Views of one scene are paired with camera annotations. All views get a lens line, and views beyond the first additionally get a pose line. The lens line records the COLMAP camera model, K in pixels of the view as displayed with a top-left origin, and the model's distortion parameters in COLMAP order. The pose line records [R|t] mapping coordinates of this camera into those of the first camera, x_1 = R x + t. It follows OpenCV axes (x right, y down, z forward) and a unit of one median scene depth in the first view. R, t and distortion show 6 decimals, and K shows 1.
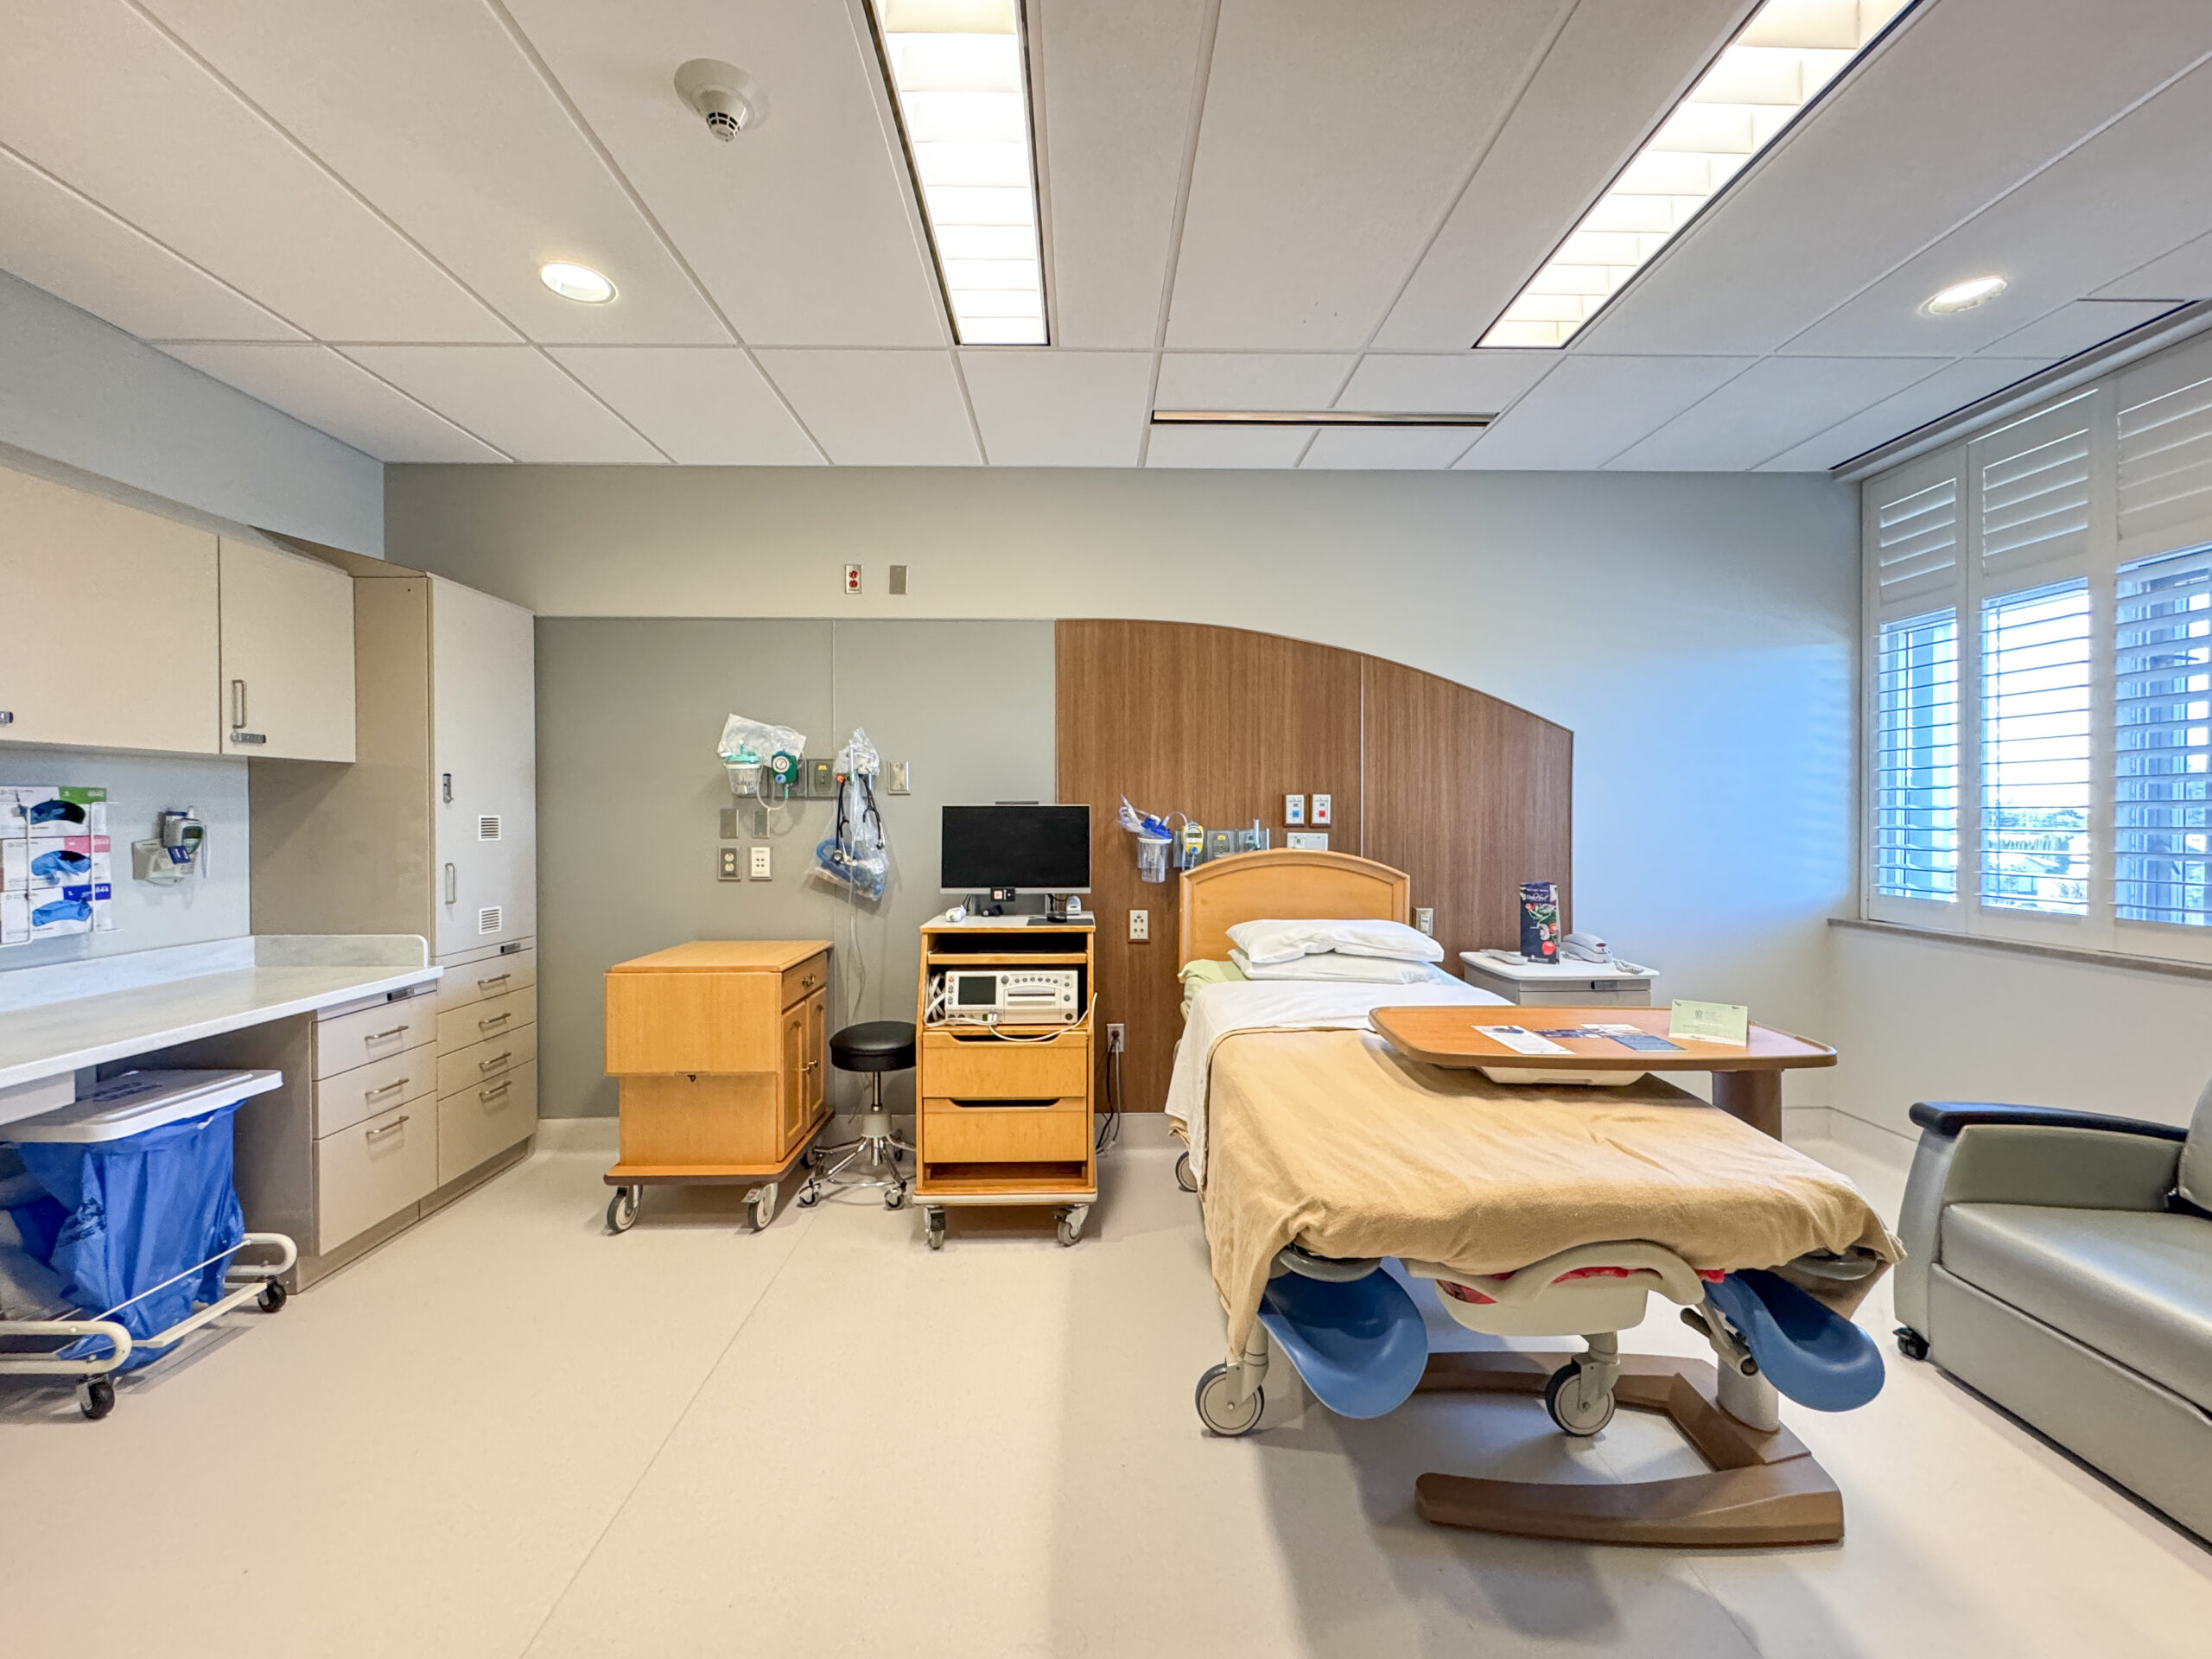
lens RADIAL K [[892.1, 0, 1102.7], [0, 892.1, 823.4], [0, 0, 1]] dist [-0.002046, 0.000346]
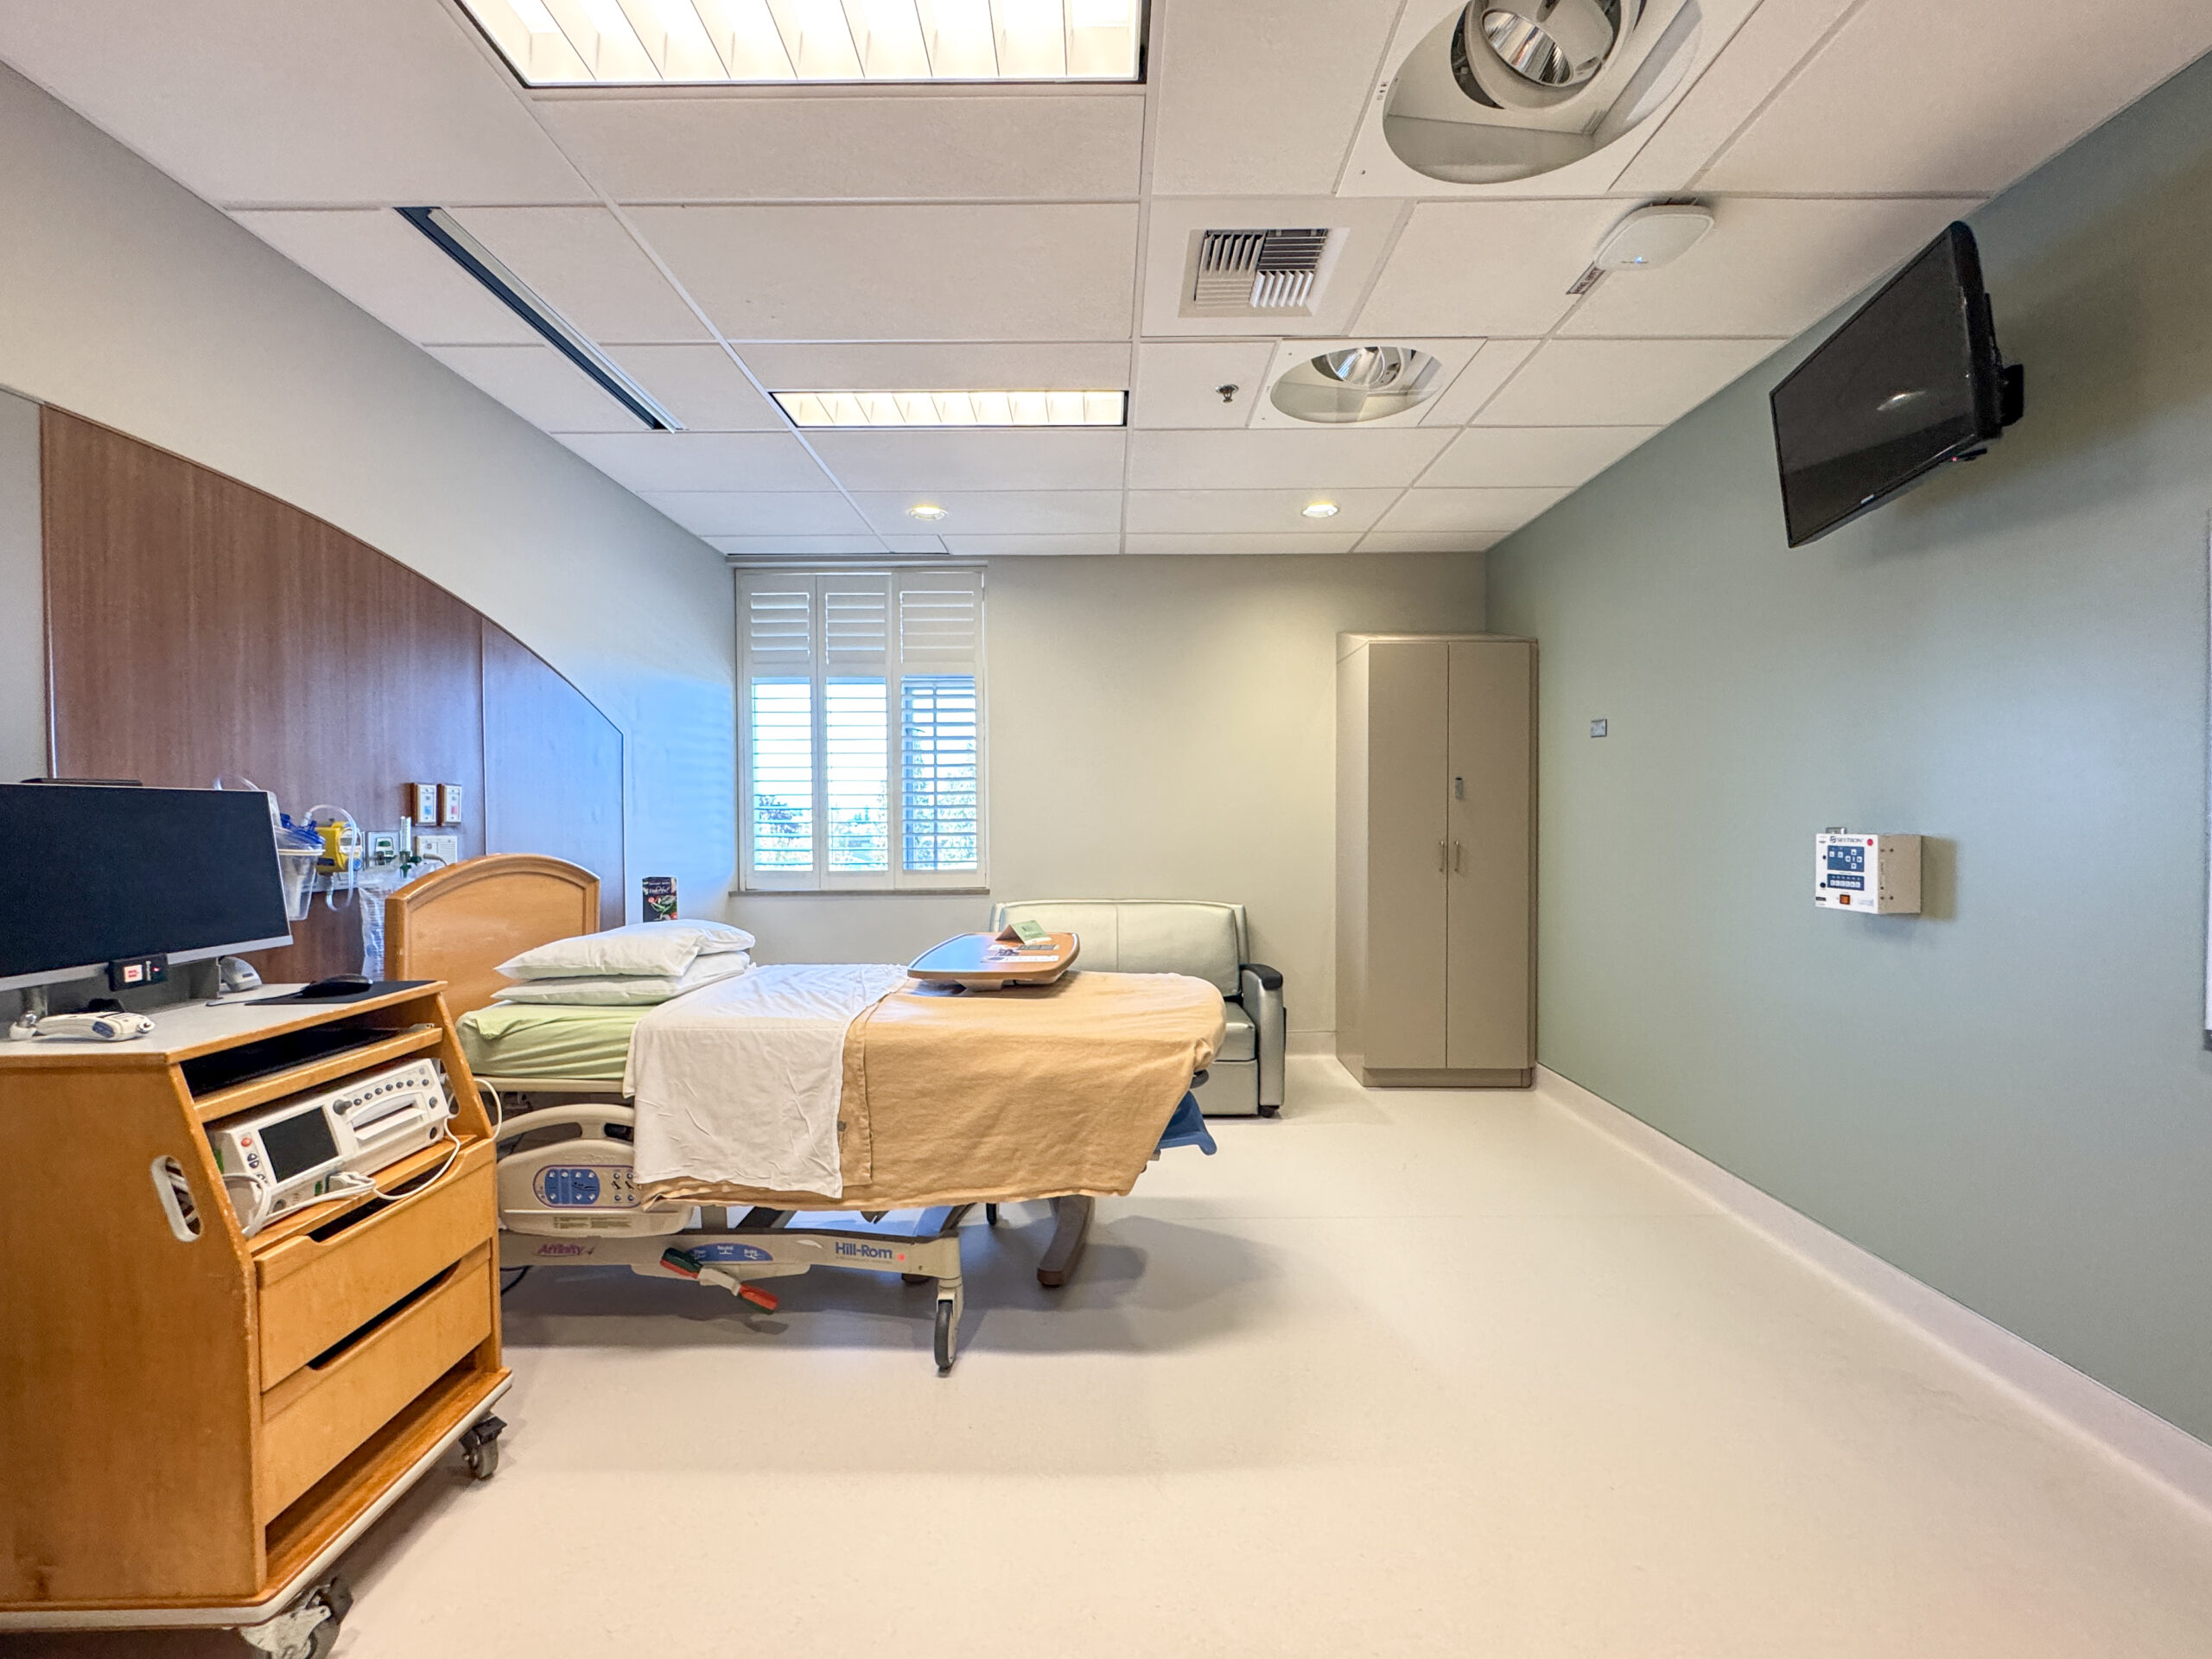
lens RADIAL K [[892.1, 0, 1097.9], [0, 892.1, 835.7], [0, 0, 1]] dist [-0.002046, 0.000346]
pose [[0.034489, -0.021992, 0.999163, -0.575529], [0.016283, 0.999638, 0.021441, 0.004266], [-0.999272, 0.015530, 0.034835, 0.463131]]
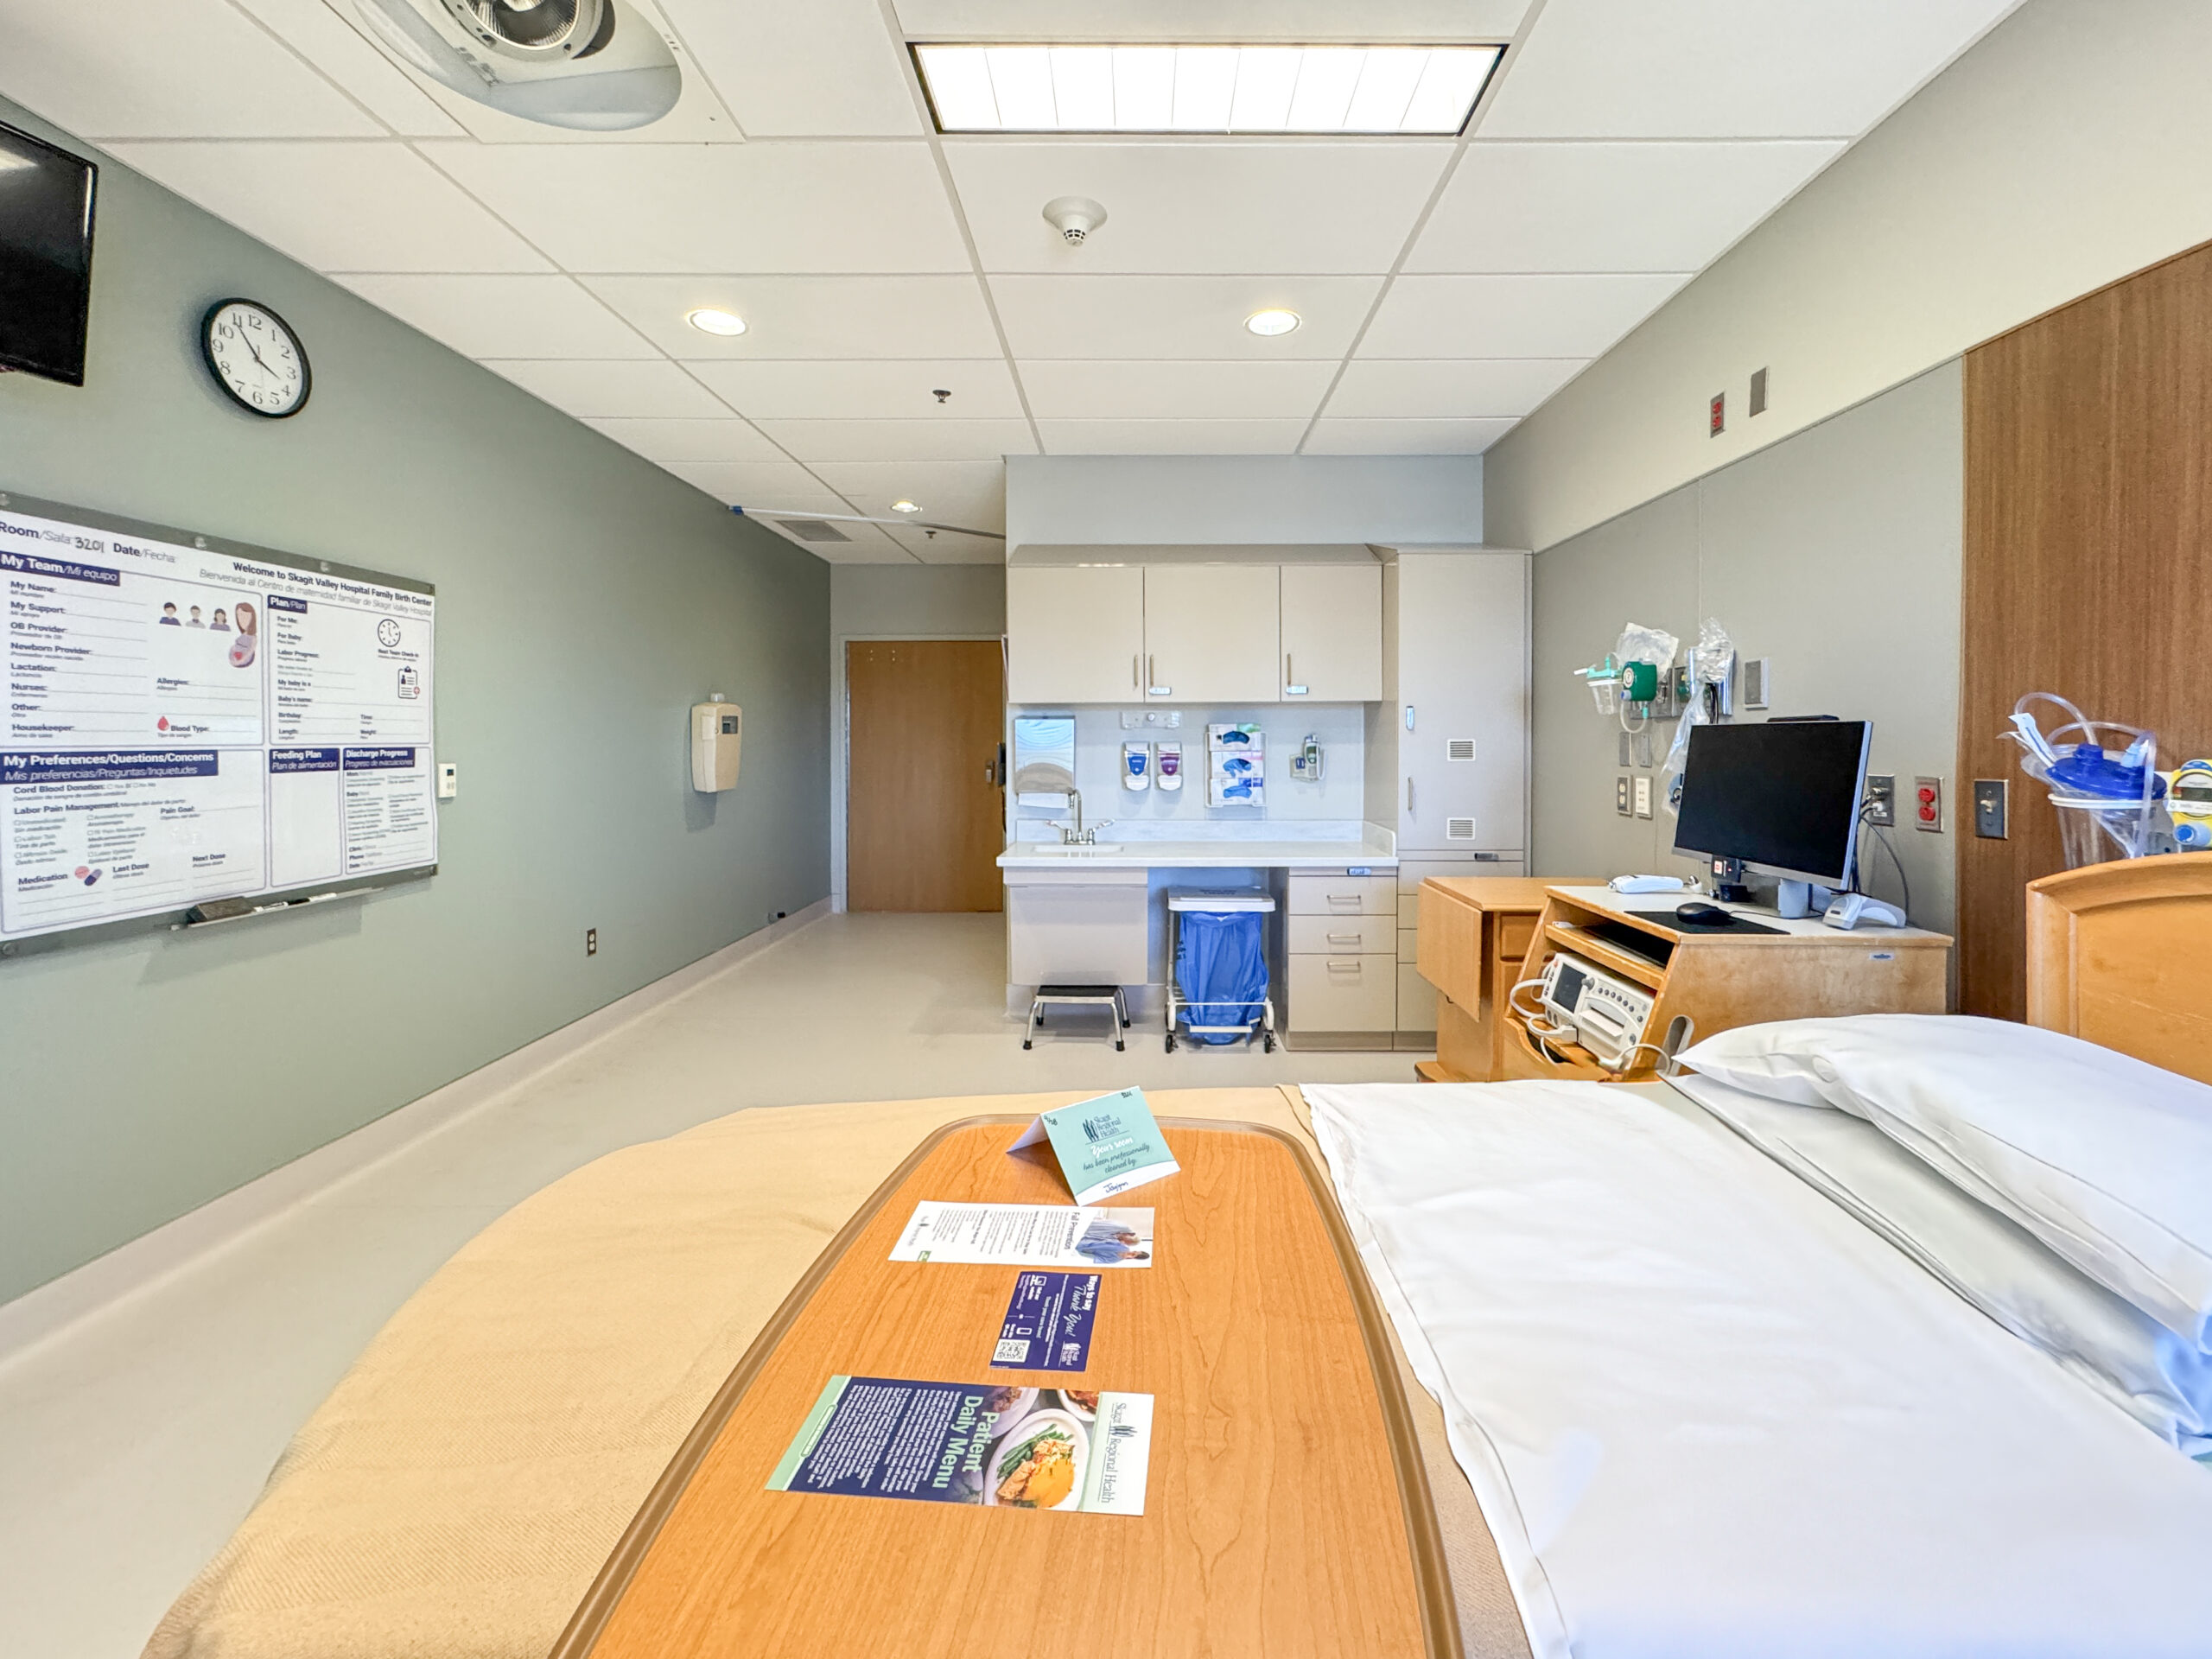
lens RADIAL K [[938.7, 0, 1138.4], [0, 938.7, 751.4], [0, 0, 1]] dist [-0.000555, -0.000081]
pose [[-0.034403, 0.014442, -0.999304, 0.553008], [-0.008237, 0.999858, 0.014733, -0.007688], [0.999374, 0.008738, -0.034279, 0.613532]]
